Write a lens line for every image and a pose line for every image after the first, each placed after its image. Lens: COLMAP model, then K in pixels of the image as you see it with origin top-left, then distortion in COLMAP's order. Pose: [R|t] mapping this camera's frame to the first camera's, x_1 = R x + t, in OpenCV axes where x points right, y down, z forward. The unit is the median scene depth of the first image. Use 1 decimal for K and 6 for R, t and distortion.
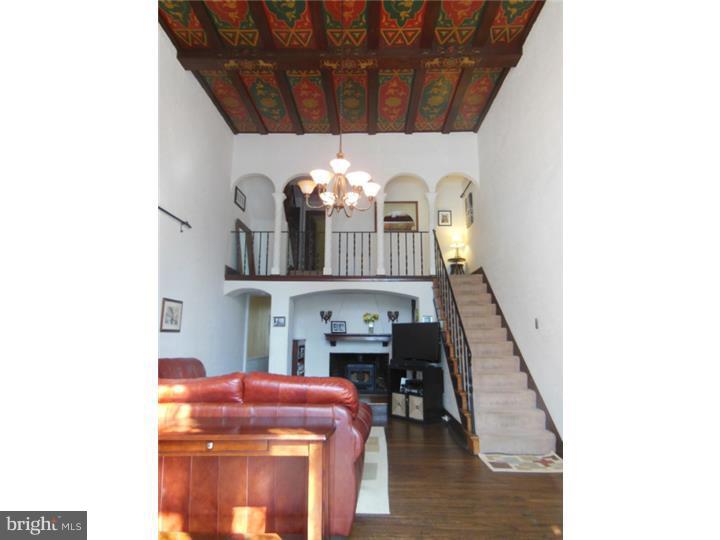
lens RADIAL K [[524.3, 0, 361.5], [0, 524.3, 258.9], [0, 0, 1]] dist [0.044768, 0.003177]
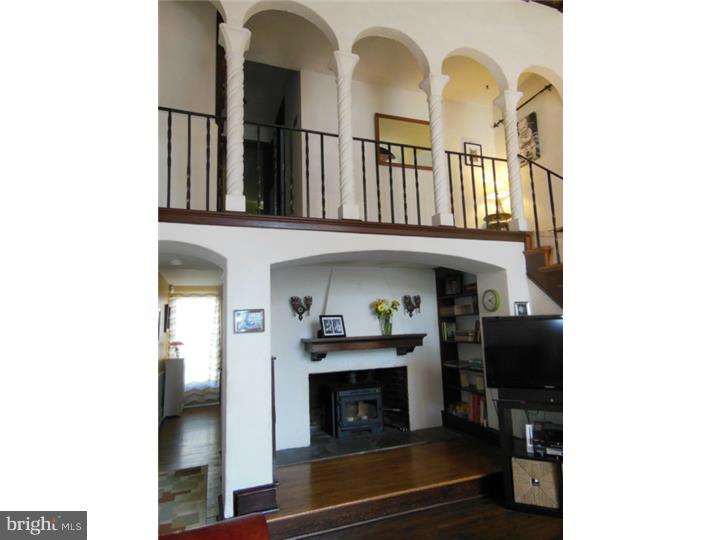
lens RADIAL K [[436.1, 0, 359.7], [0, 436.1, 265.4], [0, 0, 1]] dist [0.031378, 0.000426]
pose [[0.906523, 0.011515, 0.422000, -0.240815], [-0.018923, 0.999732, 0.013370, 0.073571], [-0.421732, -0.020106, 0.906497, 0.693841]]
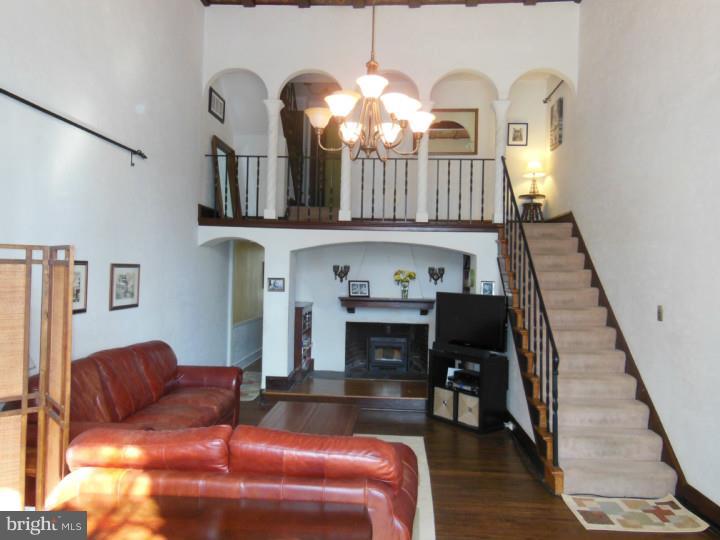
lens RADIAL K [[691.9, 0, 351.1], [0, 691.9, 270.2], [0, 0, 1]] dist [0.065173, 0.005864]
pose [[0.999075, 0.011550, -0.041428, -0.018294], [-0.004426, 0.985761, 0.168094, -0.062023], [0.042780, -0.167755, 0.984900, 0.090316]]
